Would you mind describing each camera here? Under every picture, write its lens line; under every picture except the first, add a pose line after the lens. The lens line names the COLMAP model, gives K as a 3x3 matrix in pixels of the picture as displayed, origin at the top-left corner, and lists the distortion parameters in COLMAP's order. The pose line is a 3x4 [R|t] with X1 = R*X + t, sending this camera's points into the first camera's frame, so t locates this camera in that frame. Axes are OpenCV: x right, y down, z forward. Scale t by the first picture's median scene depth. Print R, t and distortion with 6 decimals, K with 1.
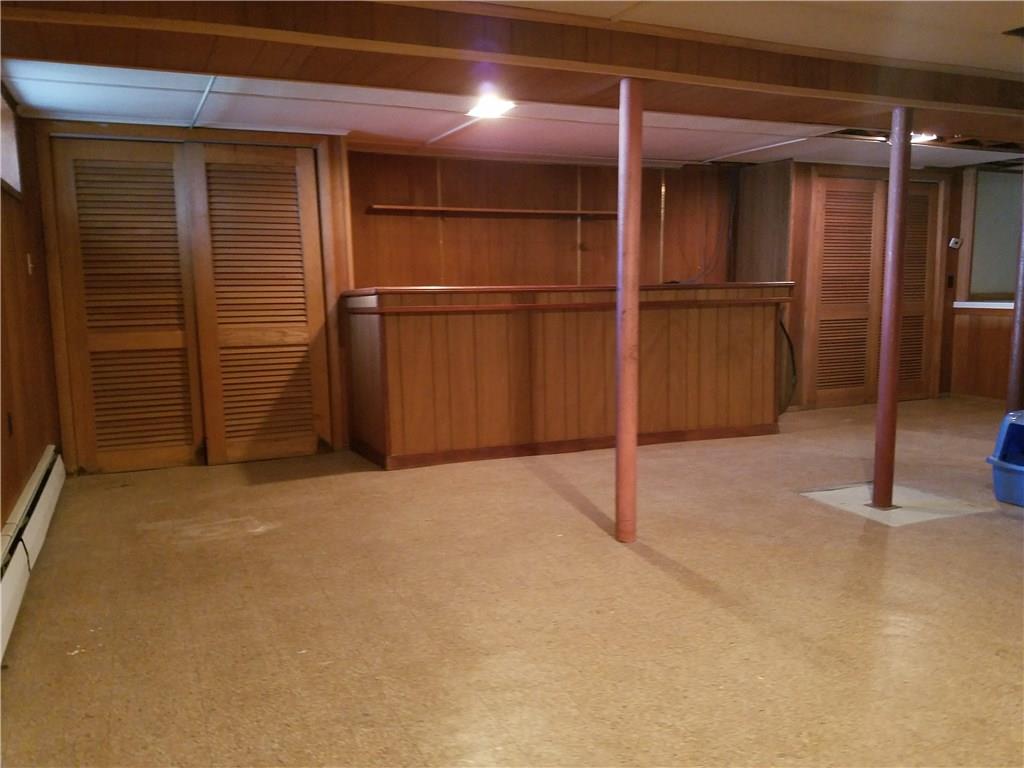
lens RADIAL K [[822.7, 0, 511.4], [0, 822.7, 402.2], [0, 0, 1]] dist [0.258636, -0.515582]
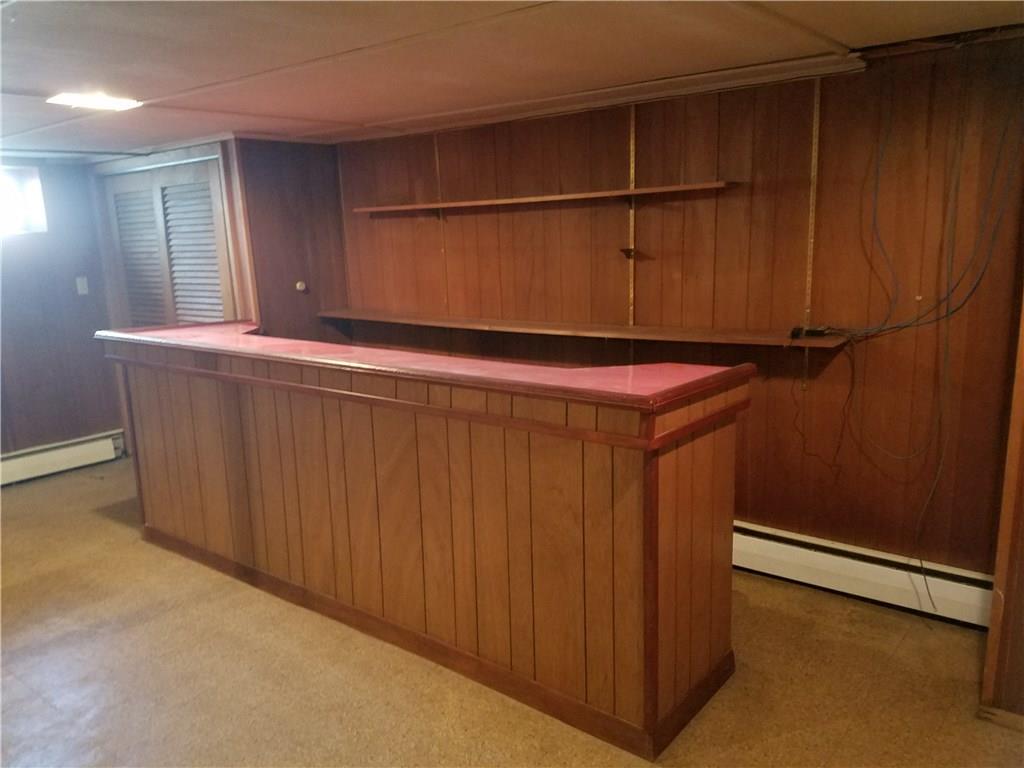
lens RADIAL K [[822.7, 0, 511.4], [0, 822.7, 402.2], [0, 0, 1]] dist [0.258636, -0.515582]
pose [[0.422971, 0.185030, -0.887051, 0.614238], [-0.098122, 0.982526, 0.158158, -0.188054], [0.900815, 0.020143, 0.433736, 0.761020]]
